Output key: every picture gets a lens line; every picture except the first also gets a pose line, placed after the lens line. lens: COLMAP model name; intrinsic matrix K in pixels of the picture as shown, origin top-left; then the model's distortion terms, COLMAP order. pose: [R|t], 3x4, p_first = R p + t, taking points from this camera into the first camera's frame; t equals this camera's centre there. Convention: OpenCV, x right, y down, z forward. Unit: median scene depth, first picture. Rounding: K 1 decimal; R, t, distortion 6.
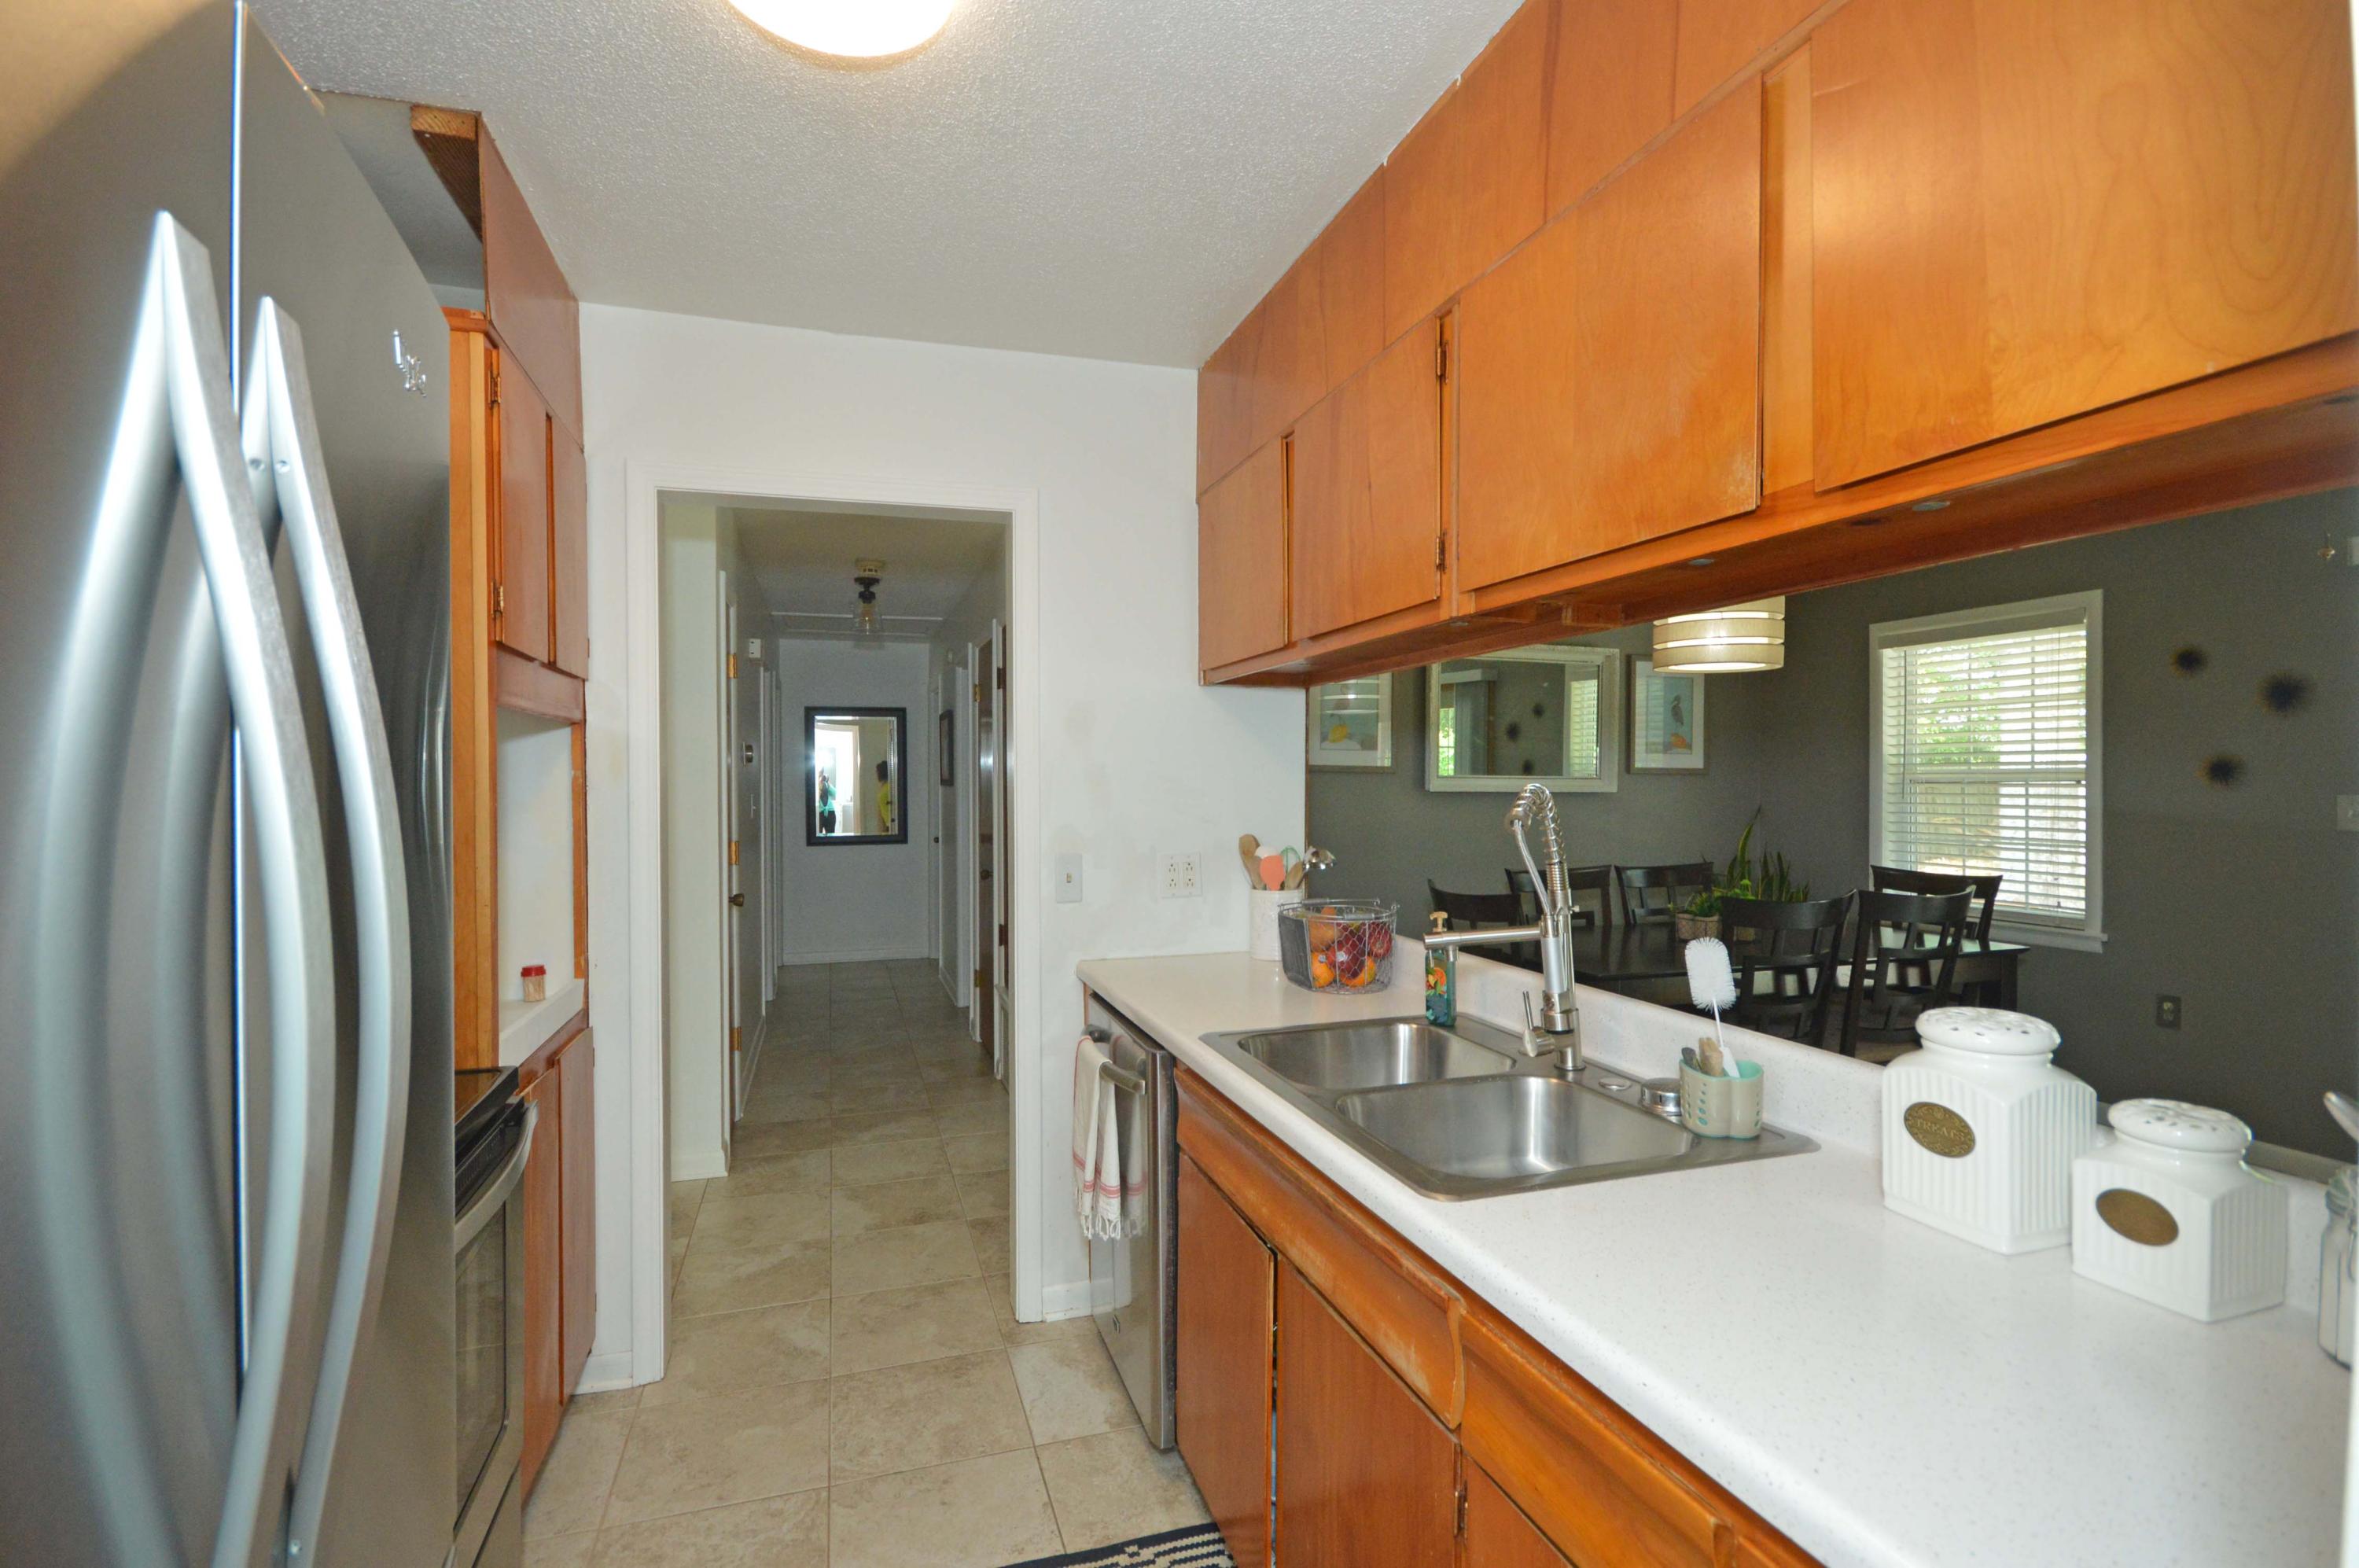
lens RADIAL K [[1119.8, 0, 1147.0], [0, 1119.8, 807.6], [0, 0, 1]] dist [0.003296, -0.004448]
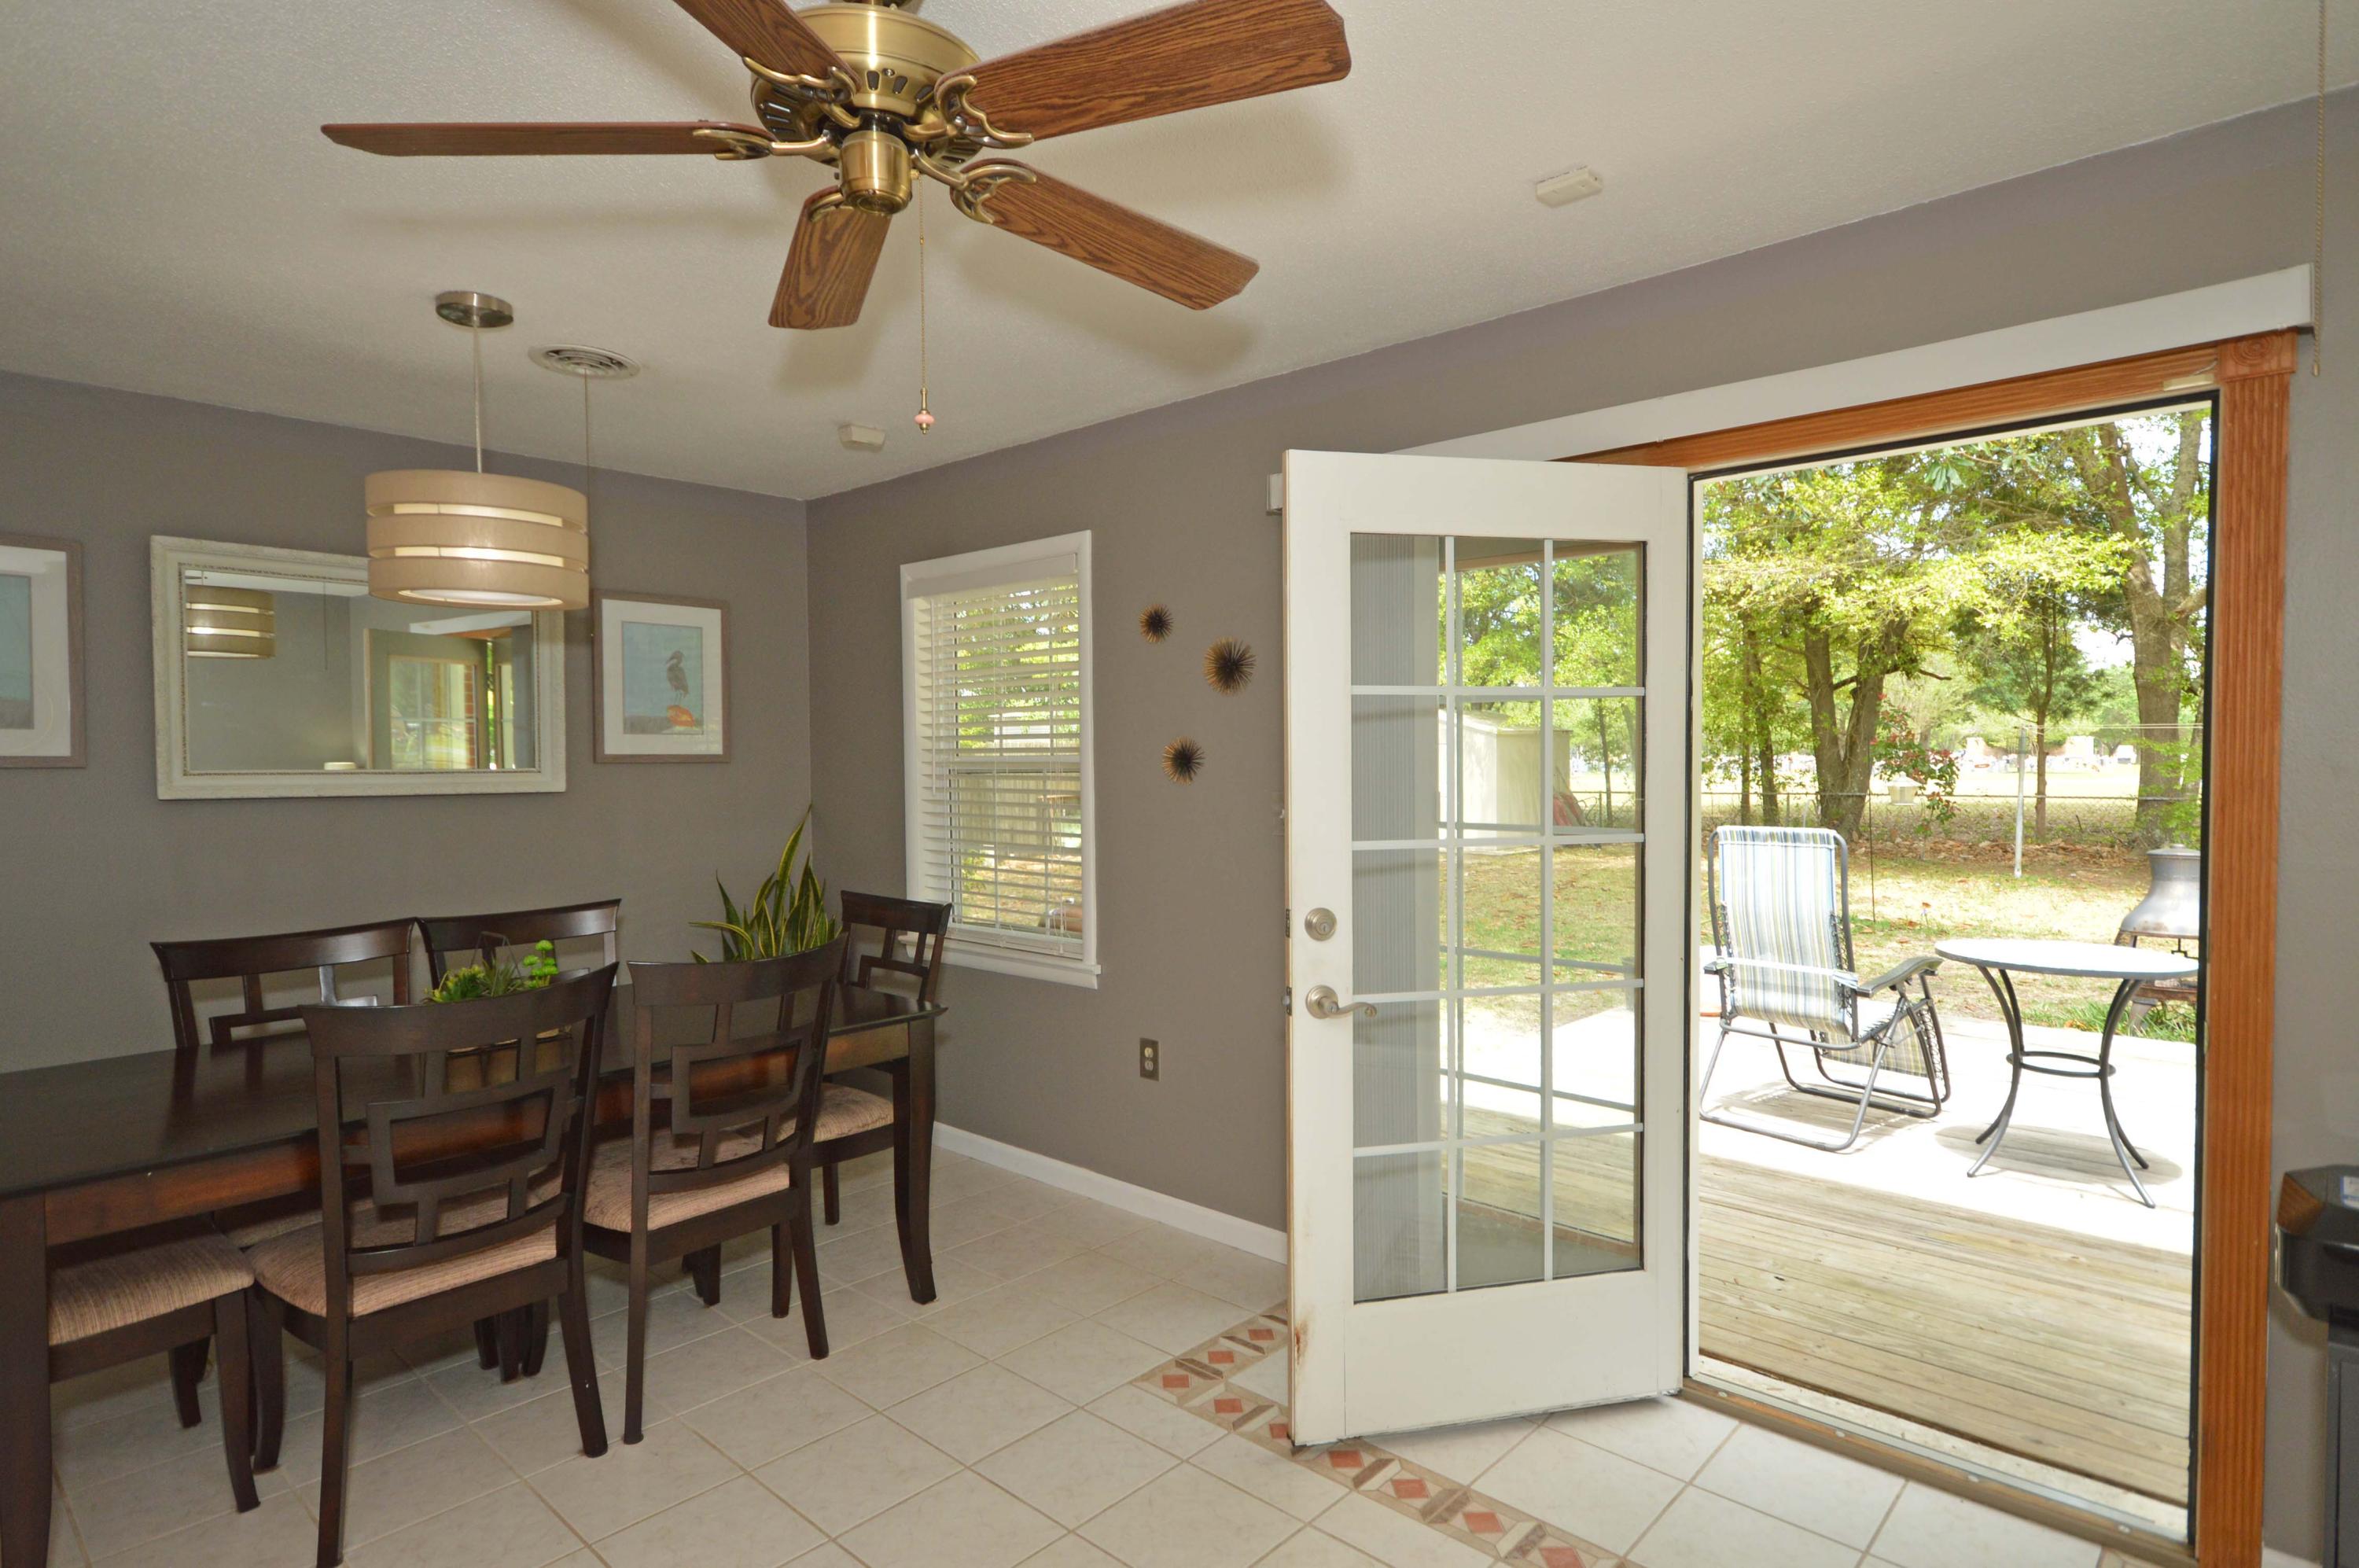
lens RADIAL K [[1269.7, 0, 1180.8], [0, 1269.7, 805.2], [0, 0, 1]] dist [0.008484, -0.002795]
pose [[0.872125, -0.024769, 0.488655, 0.443960], [0.017003, 0.999649, 0.020324, -0.017531], [-0.488987, -0.009416, 0.872240, 0.174385]]
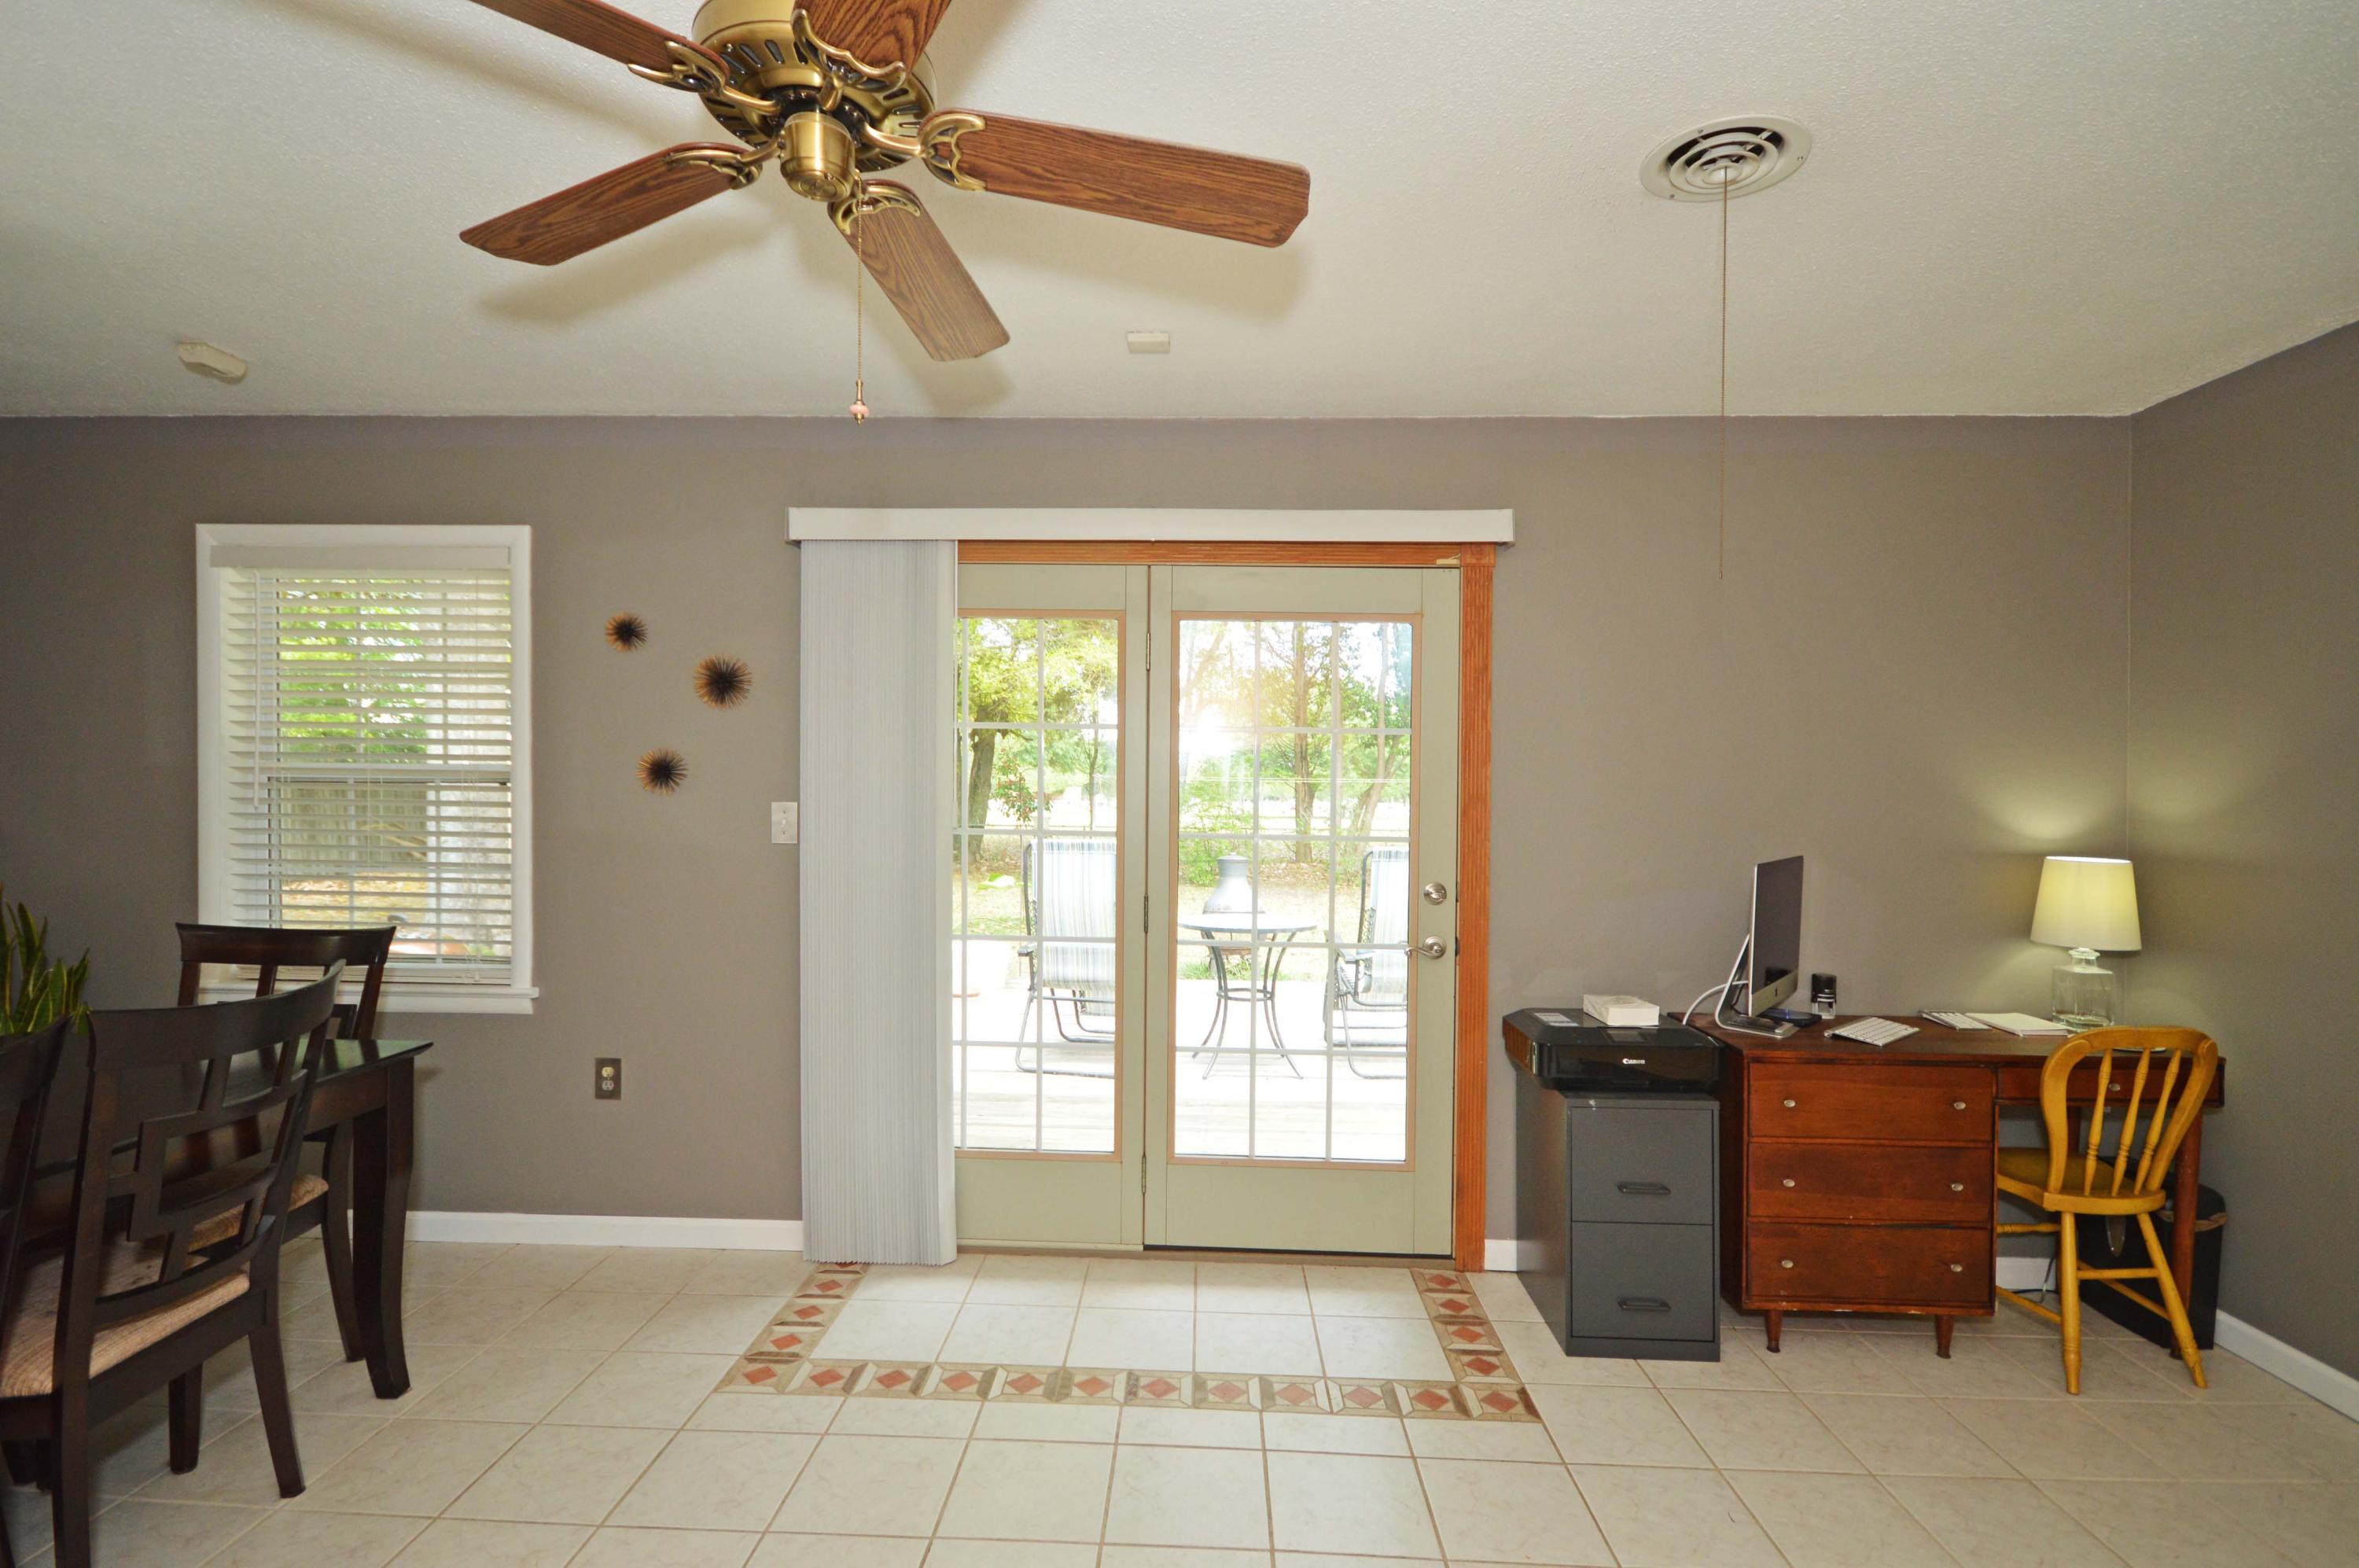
lens RADIAL K [[1119.8, 0, 1161.3], [0, 1119.8, 803.9], [0, 0, 1]] dist [0.003296, -0.004448]
pose [[0.335170, 0.000754, 0.942157, 0.277179], [0.007261, 0.999968, -0.003384, -0.004270], [-0.942130, 0.007975, 0.335154, 0.339205]]
